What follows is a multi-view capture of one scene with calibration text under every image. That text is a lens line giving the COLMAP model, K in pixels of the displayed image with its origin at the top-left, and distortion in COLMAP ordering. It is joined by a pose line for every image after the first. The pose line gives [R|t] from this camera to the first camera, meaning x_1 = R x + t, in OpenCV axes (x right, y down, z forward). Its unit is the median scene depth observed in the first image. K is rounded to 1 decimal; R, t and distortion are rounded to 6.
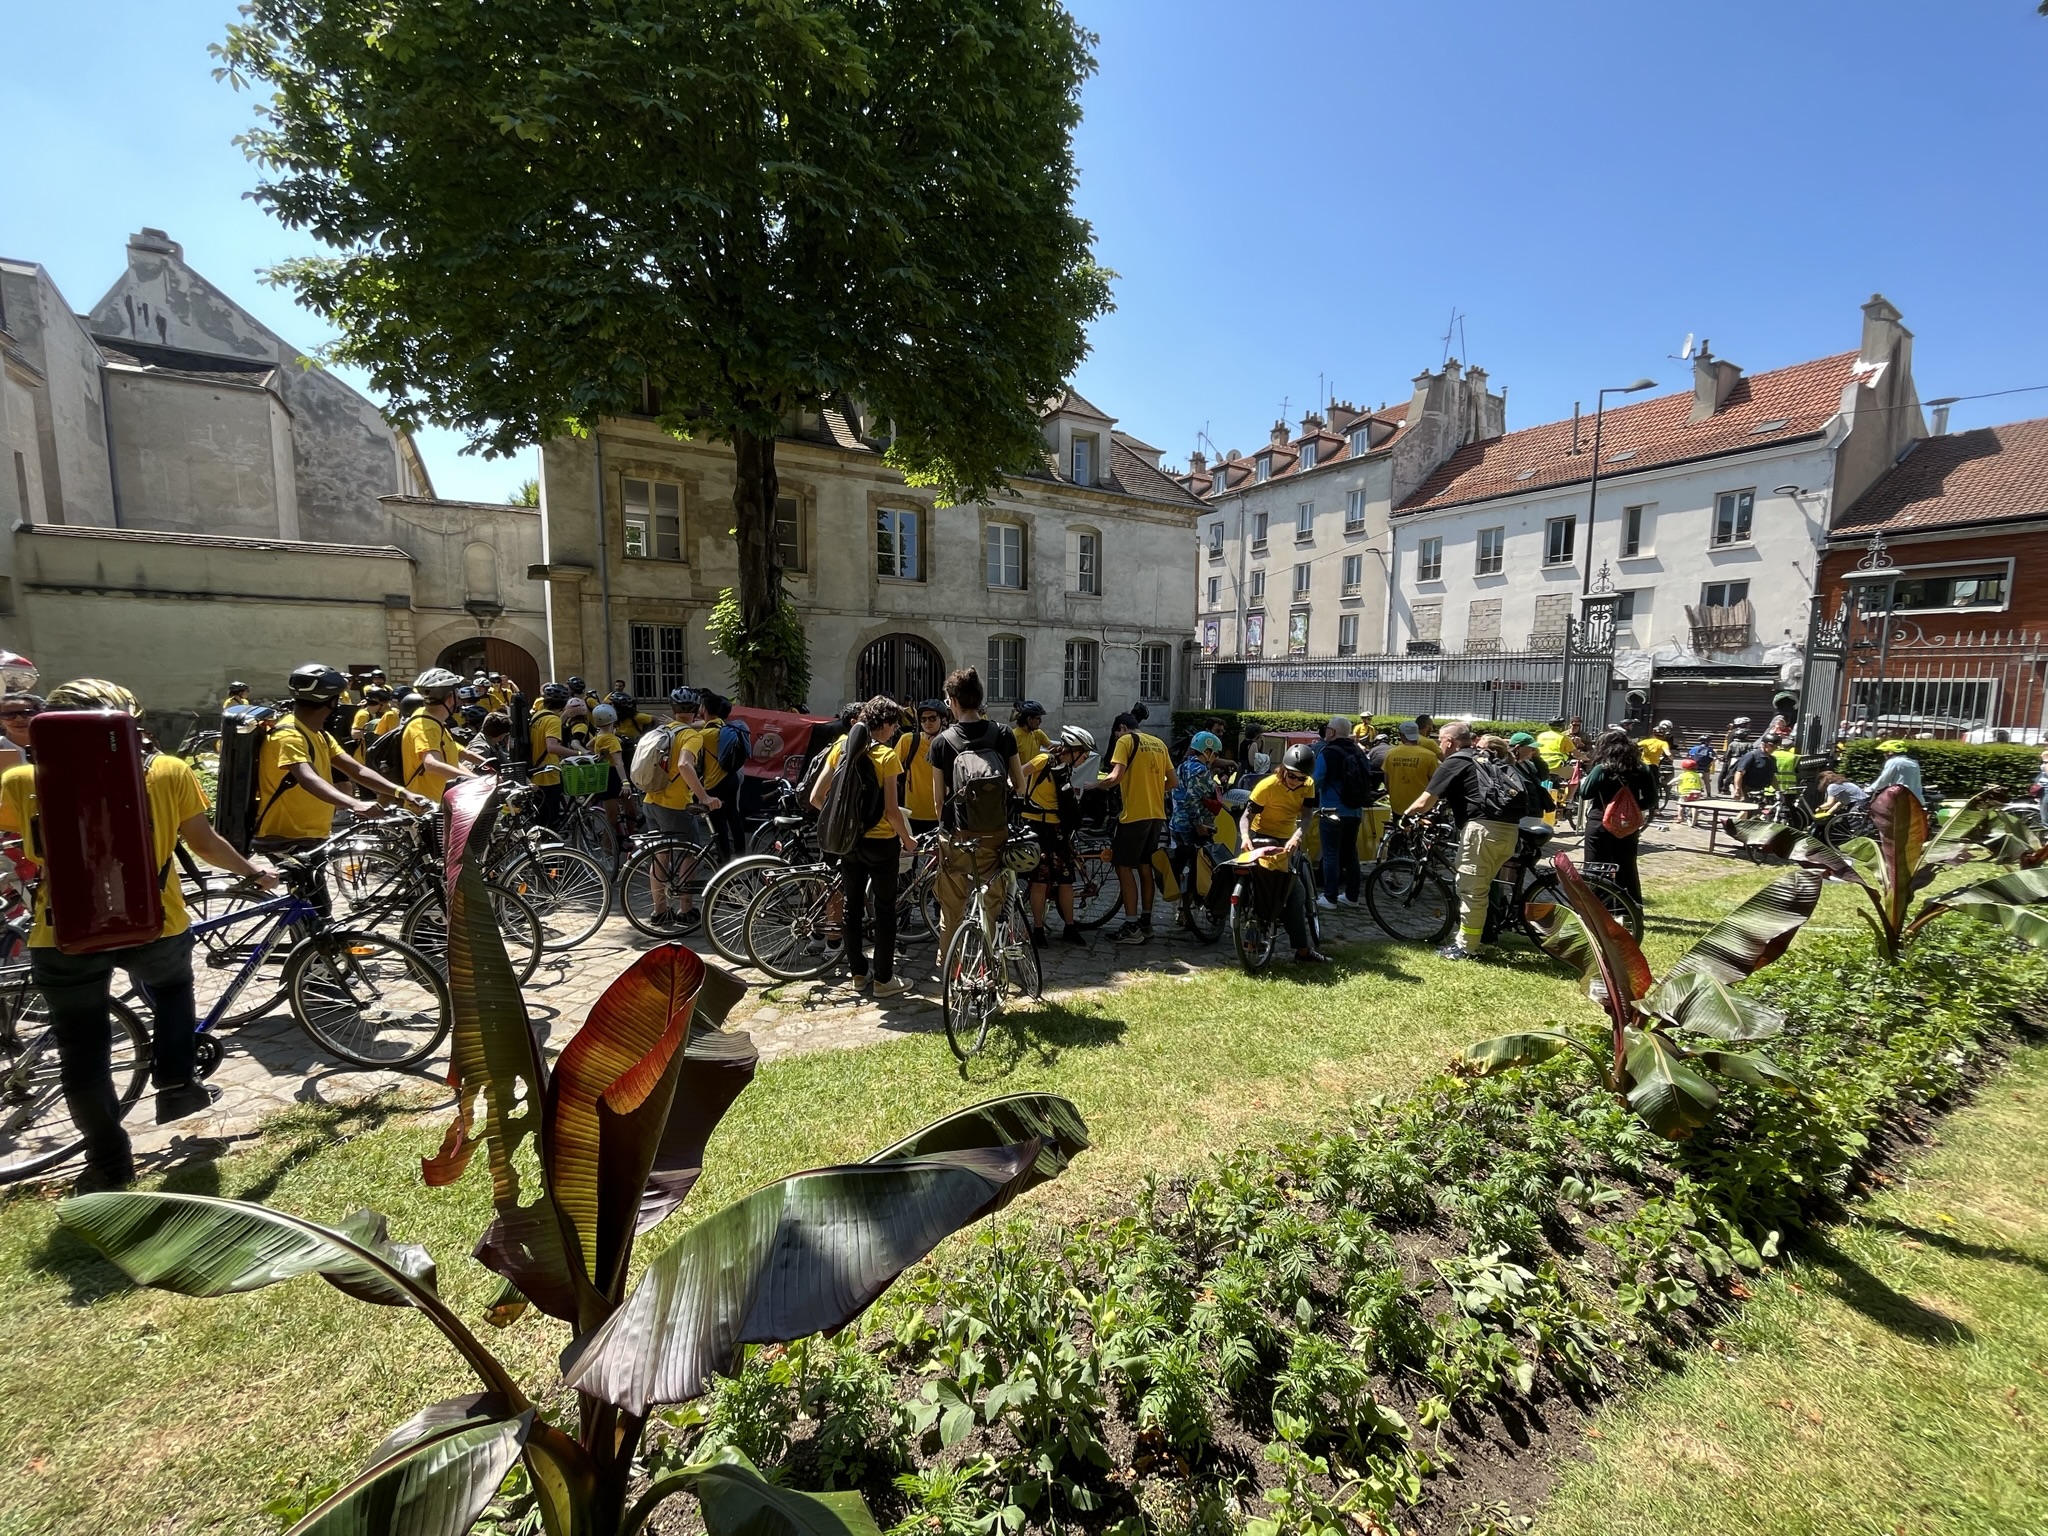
lens RADIAL K [[825.9, 0, 1024.0], [0, 825.9, 768.0], [0, 0, 1]] dist [-0.000354, -0.000076]
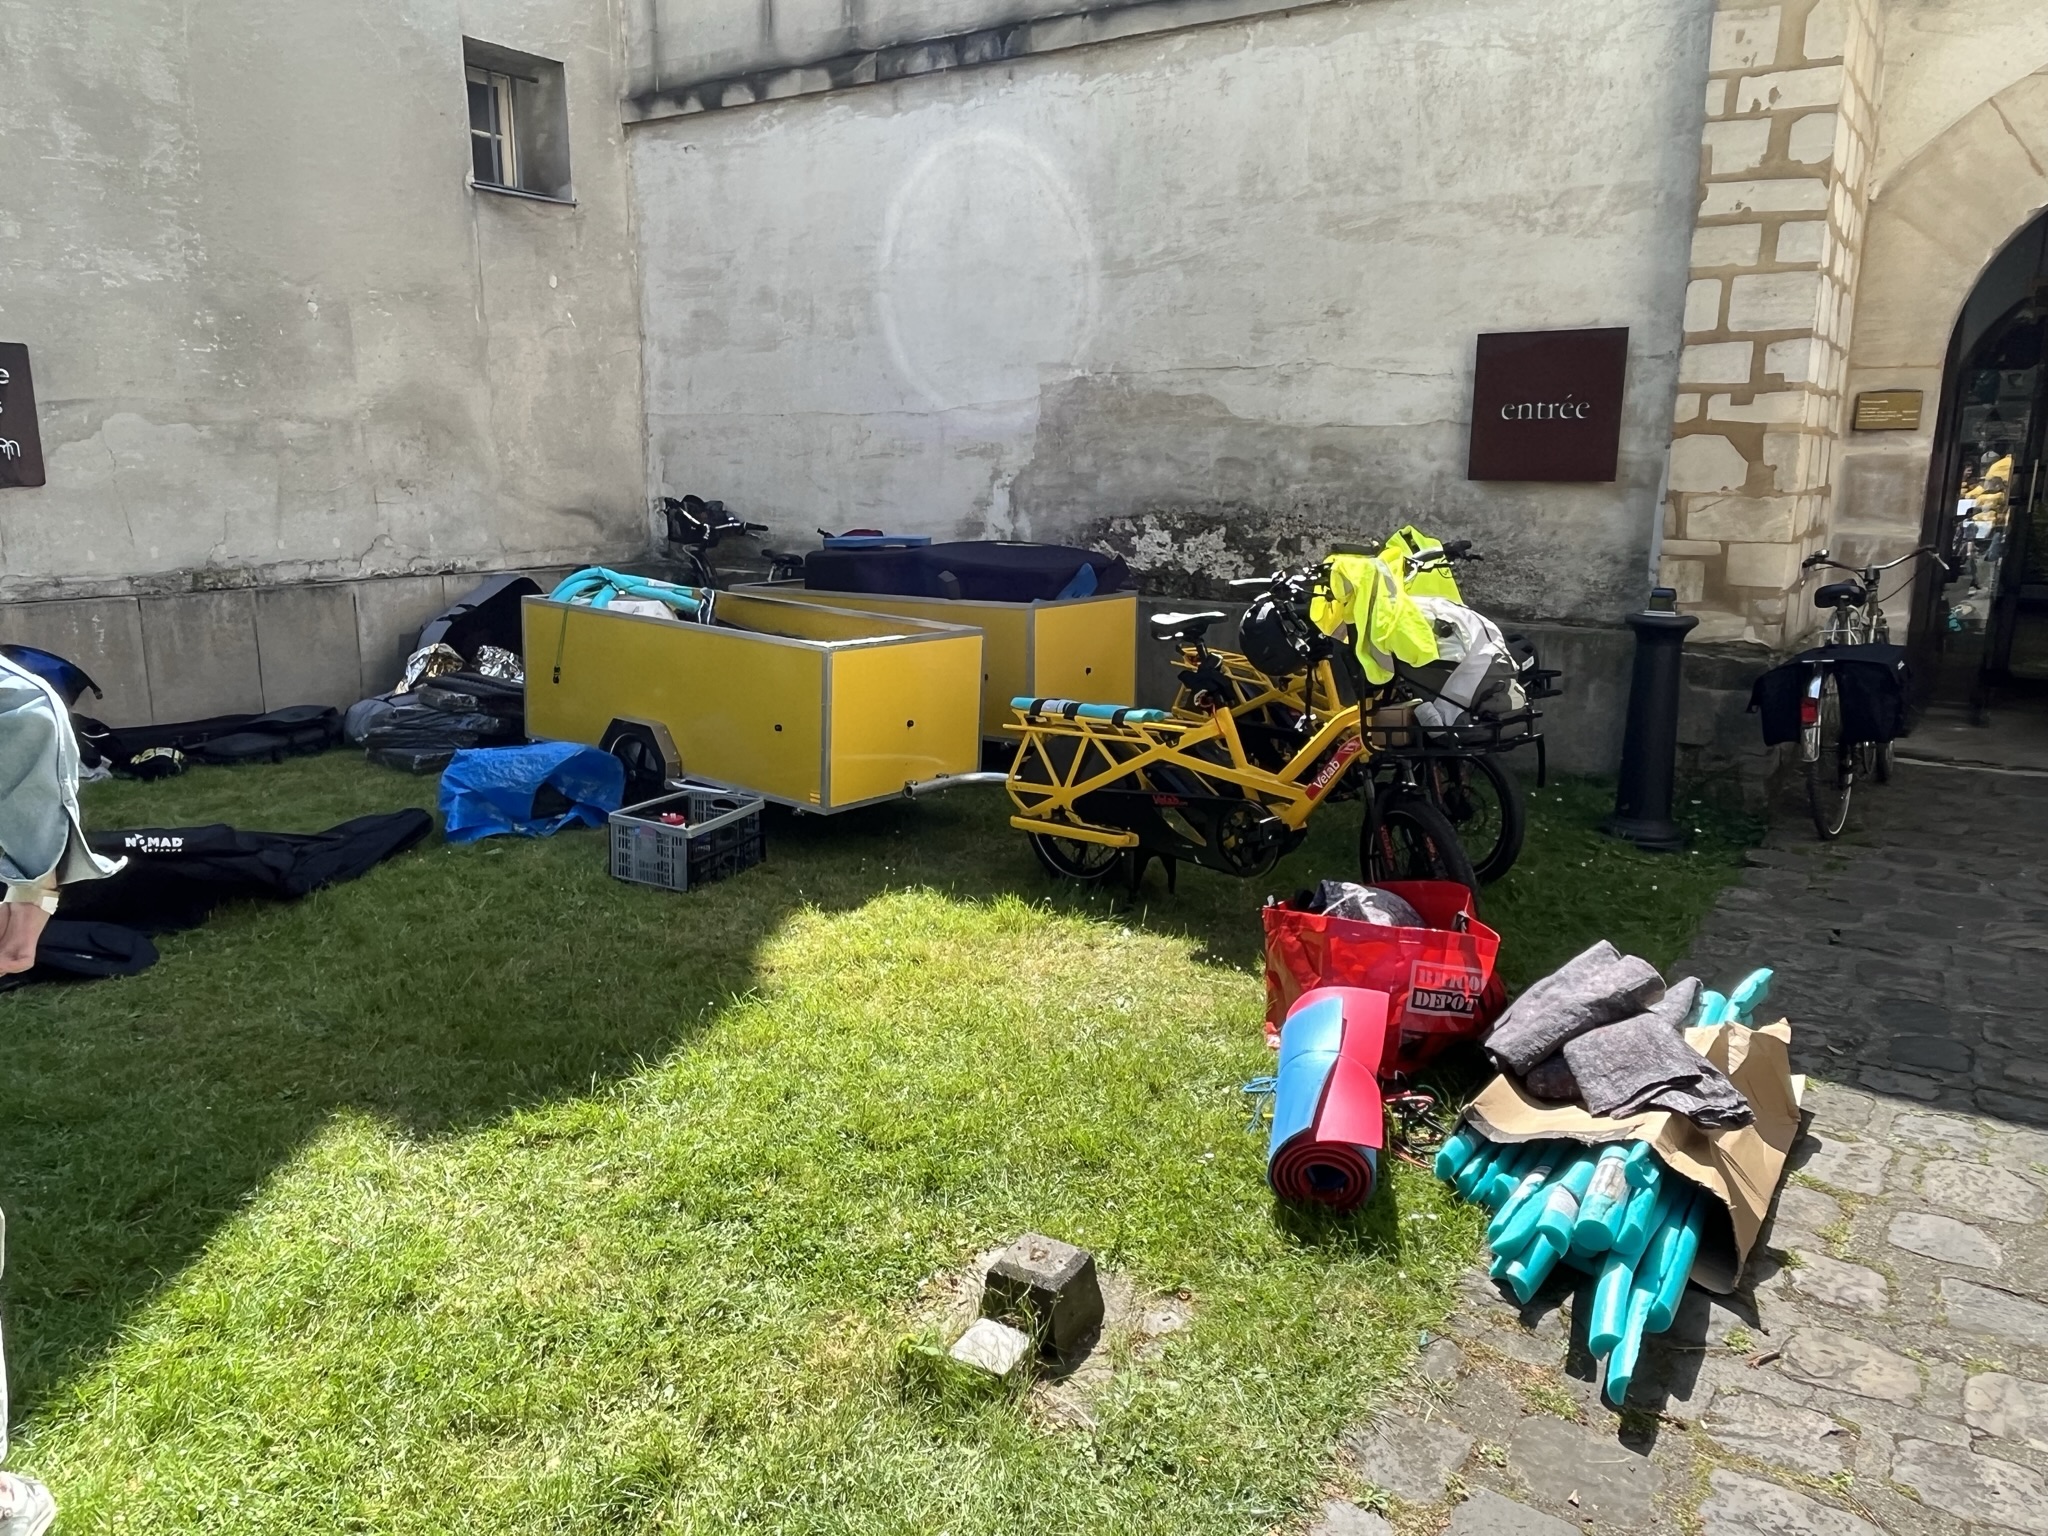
lens RADIAL K [[1422.7, 0, 1024.0], [0, 1422.7, 768.0], [0, 0, 1]] dist [-0.004785, -0.002276]
pose [[0.409459, 0.188768, -0.892586, -0.640034], [-0.102628, 0.981681, 0.160532, -0.082536], [0.906538, 0.025873, 0.421331, 0.884227]]
